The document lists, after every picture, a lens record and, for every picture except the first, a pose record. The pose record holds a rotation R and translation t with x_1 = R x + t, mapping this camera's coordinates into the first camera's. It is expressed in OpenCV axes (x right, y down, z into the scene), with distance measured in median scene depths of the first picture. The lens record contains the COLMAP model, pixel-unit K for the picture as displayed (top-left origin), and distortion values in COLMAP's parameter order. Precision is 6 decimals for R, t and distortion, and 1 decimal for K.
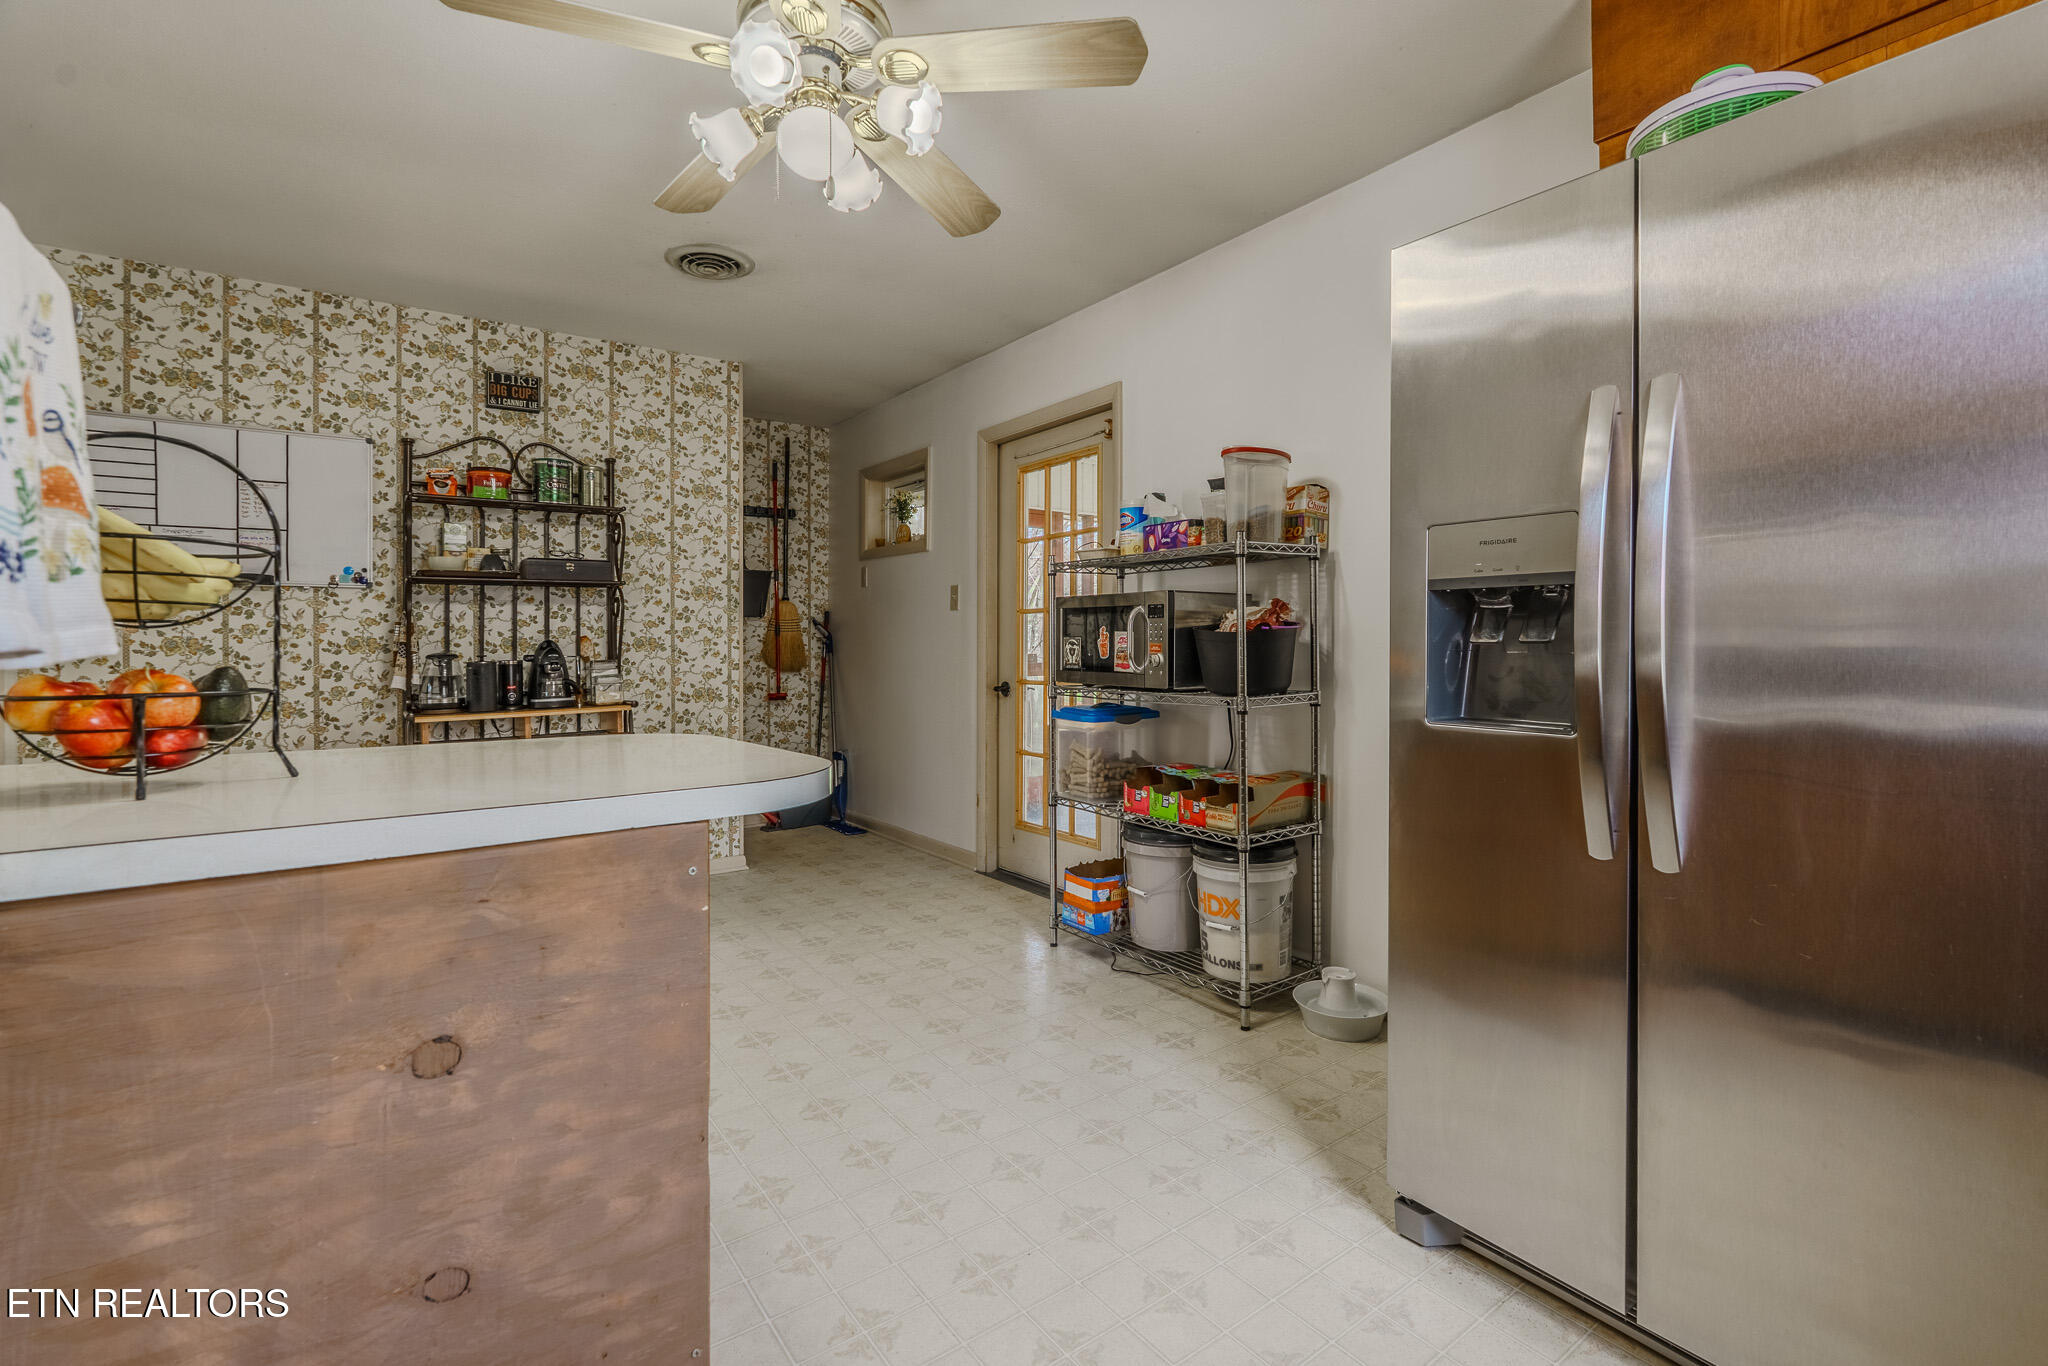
lens RADIAL K [[911.6, 0, 1022.9], [0, 911.6, 639.0], [0, 0, 1]] dist [-0.006851, 0.000673]
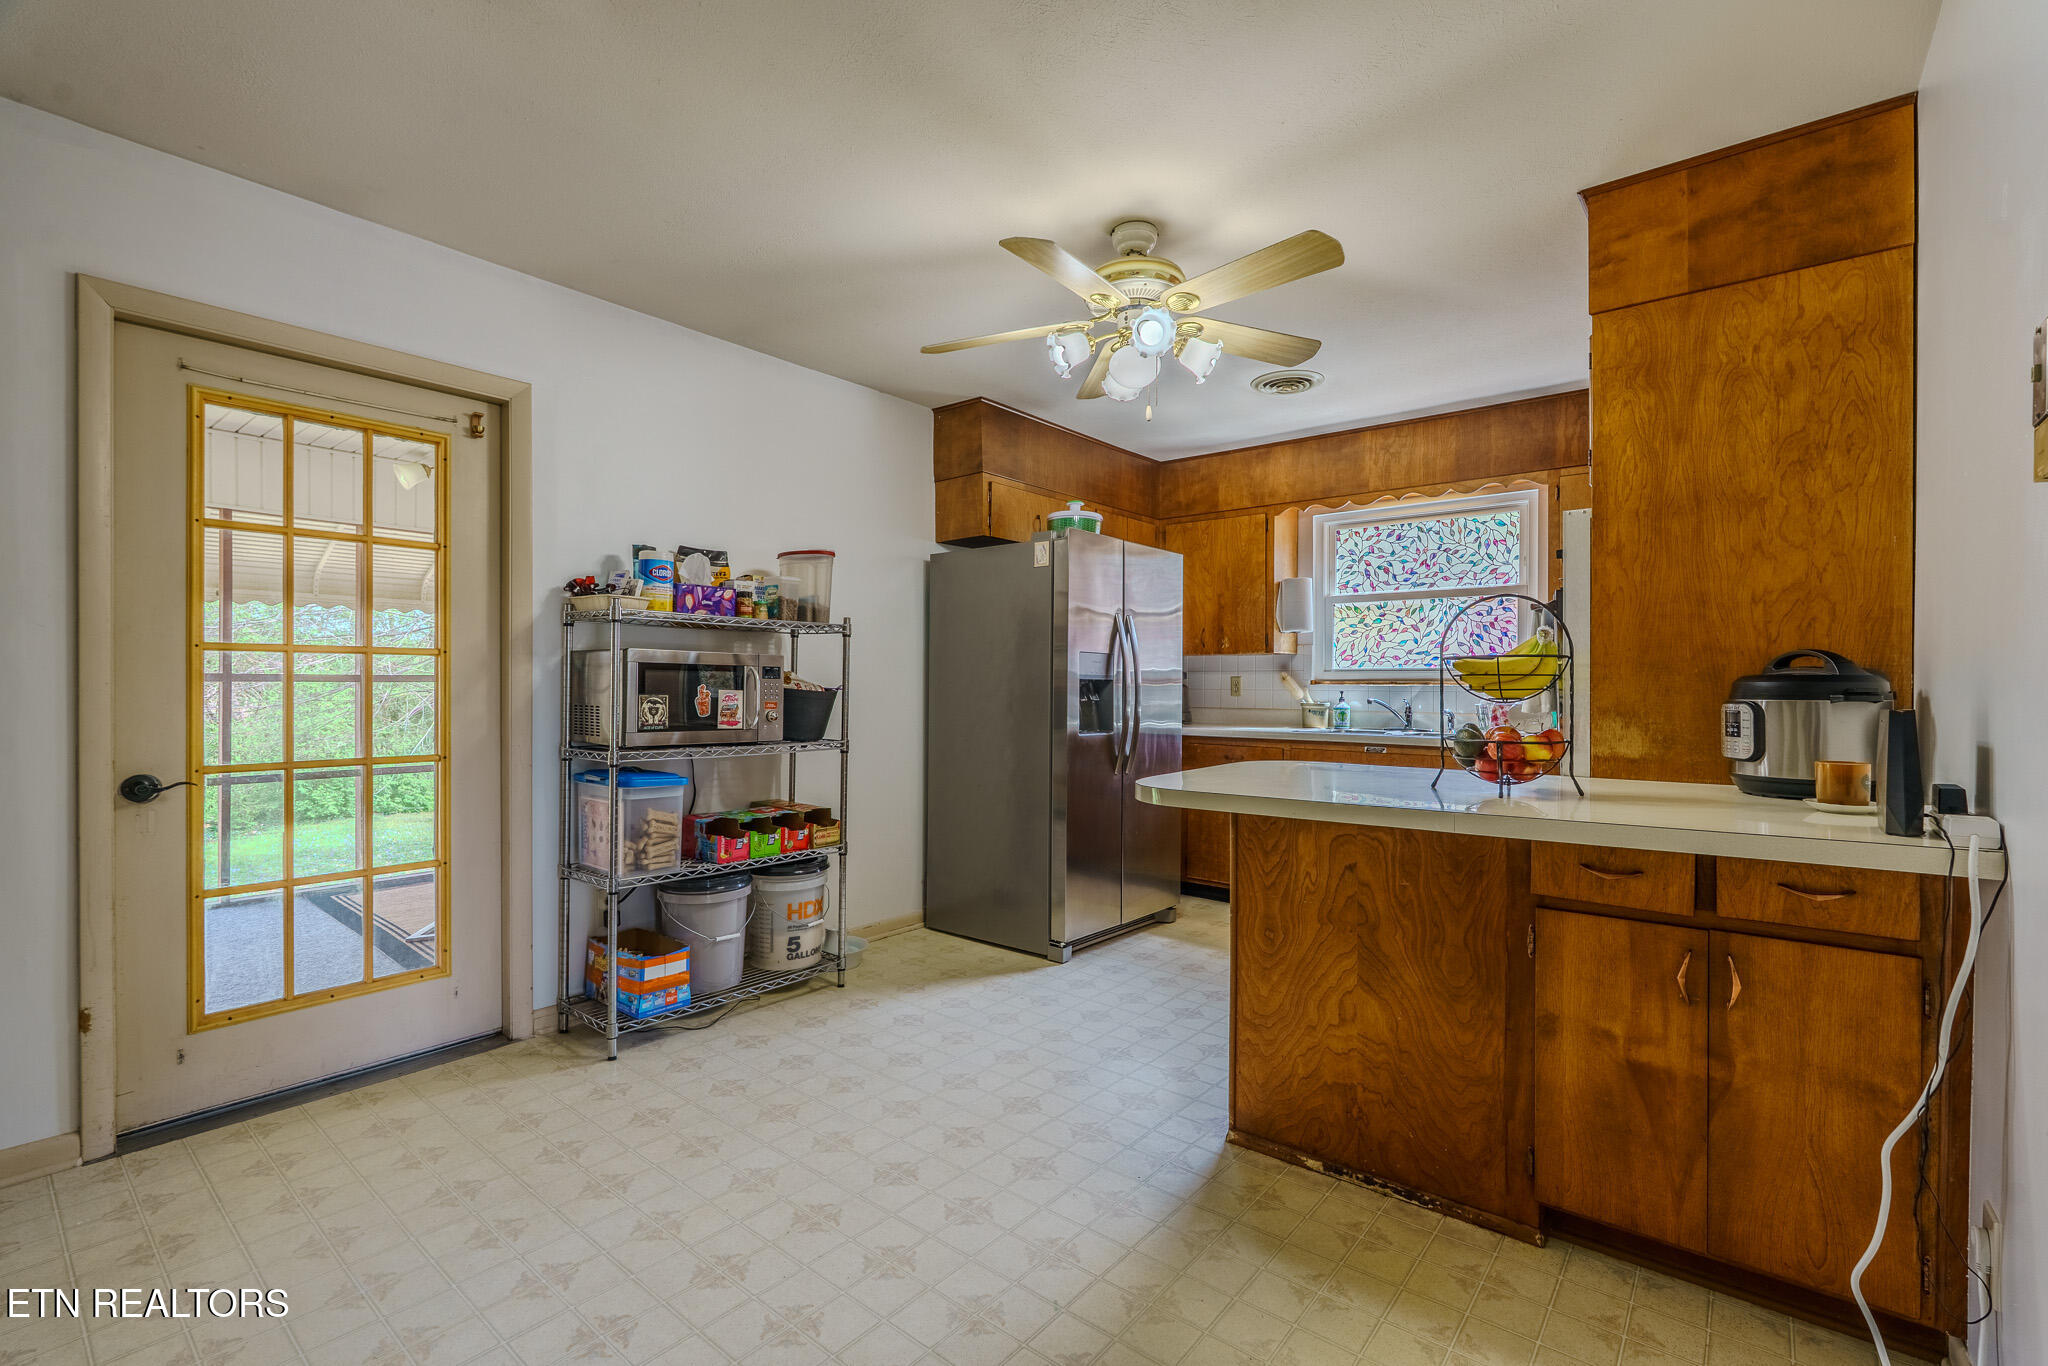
lens RADIAL K [[911.6, 0, 1019.0], [0, 911.6, 685.5], [0, 0, 1]] dist [-0.006851, 0.000673]
pose [[-0.254199, 0.002071, 0.967150, -0.413808], [-0.010107, 0.999937, -0.004798, -0.004870], [-0.967099, -0.010994, -0.254162, 0.400741]]
